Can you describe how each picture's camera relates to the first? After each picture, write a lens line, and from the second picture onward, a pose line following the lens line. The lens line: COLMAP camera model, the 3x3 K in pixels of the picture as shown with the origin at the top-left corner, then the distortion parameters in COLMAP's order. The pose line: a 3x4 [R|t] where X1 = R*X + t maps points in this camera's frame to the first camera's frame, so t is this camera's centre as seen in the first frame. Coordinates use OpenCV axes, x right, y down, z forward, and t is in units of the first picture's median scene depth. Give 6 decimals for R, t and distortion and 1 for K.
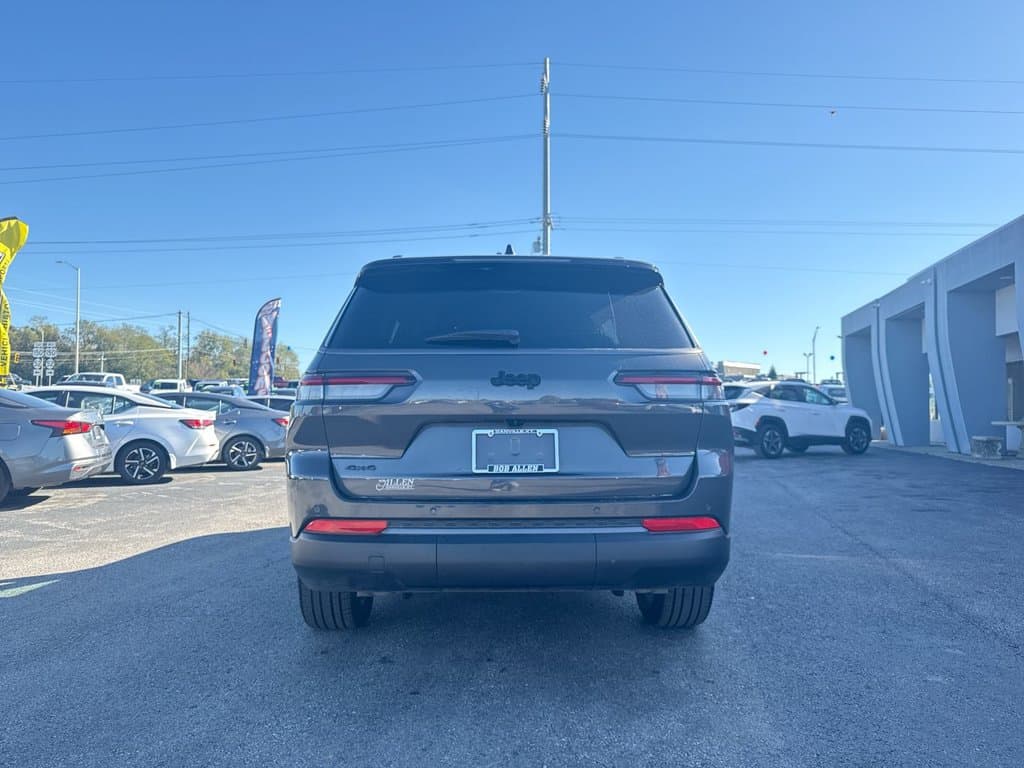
lens RADIAL K [[737.3, 0, 510.5], [0, 737.3, 379.0], [0, 0, 1]] dist [0.081996, -0.118829]
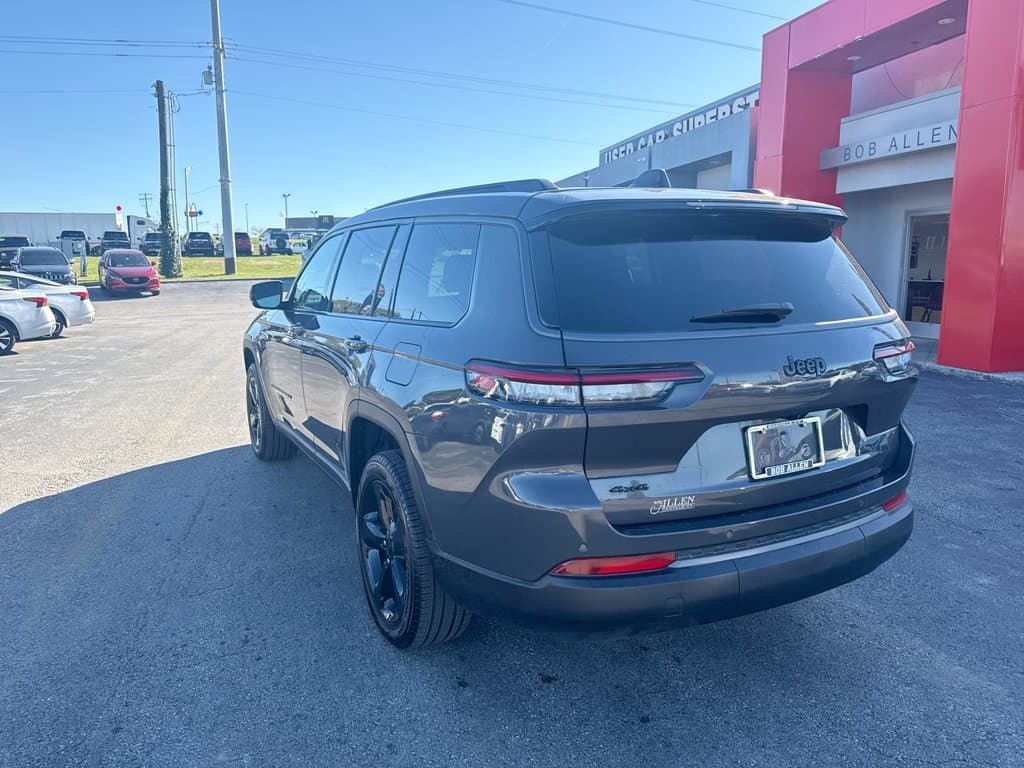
lens RADIAL K [[739.4, 0, 524.2], [0, 739.4, 383.5], [0, 0, 1]] dist [-0.001687, 0.000408]
pose [[0.893470, -0.075687, 0.442700, -0.626872], [-0.015861, 0.979766, 0.199518, -0.138359], [-0.448843, -0.185285, 0.874191, 0.393903]]
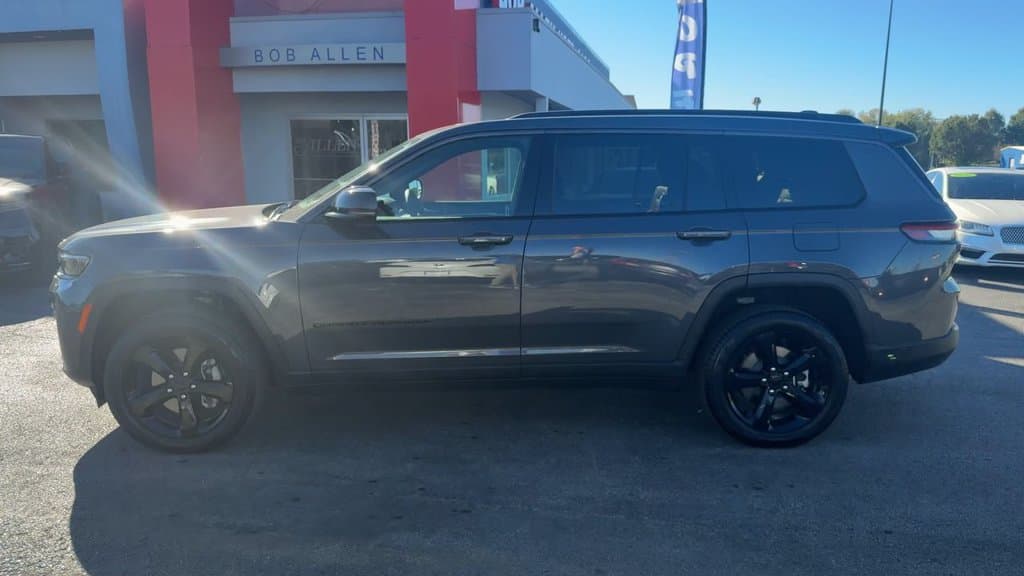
lens RADIAL K [[805.6, 0, 532.1], [0, 805.6, 294.1], [0, 0, 1]] dist [0.086704, -0.132701]
pose [[-0.026501, -0.160861, 0.986621, -1.850615], [-0.047134, 0.986071, 0.159505, -0.078579], [-0.998537, -0.042276, -0.033713, 1.900489]]
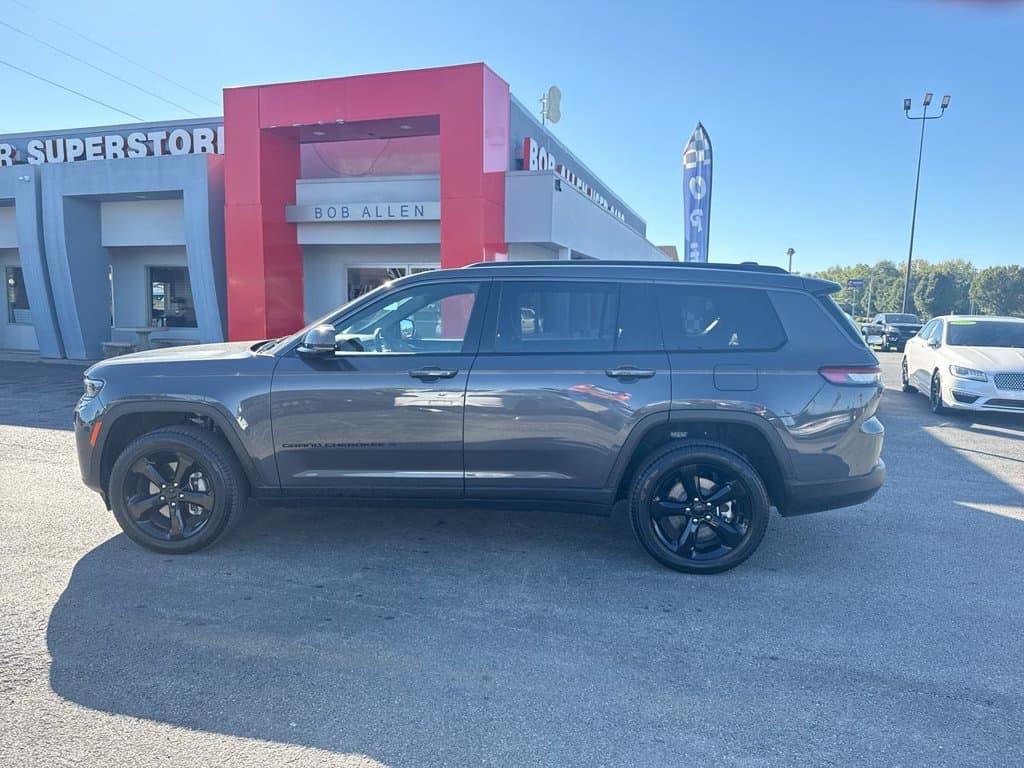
lens RADIAL K [[737.3, 0, 510.5], [0, 737.3, 379.0], [0, 0, 1]] dist [0.081996, -0.118829]
pose [[0.083522, -0.097950, 0.991680, -1.874921], [-0.056879, 0.993066, 0.102878, -0.092322], [-0.994881, -0.064998, 0.077372, 1.659559]]
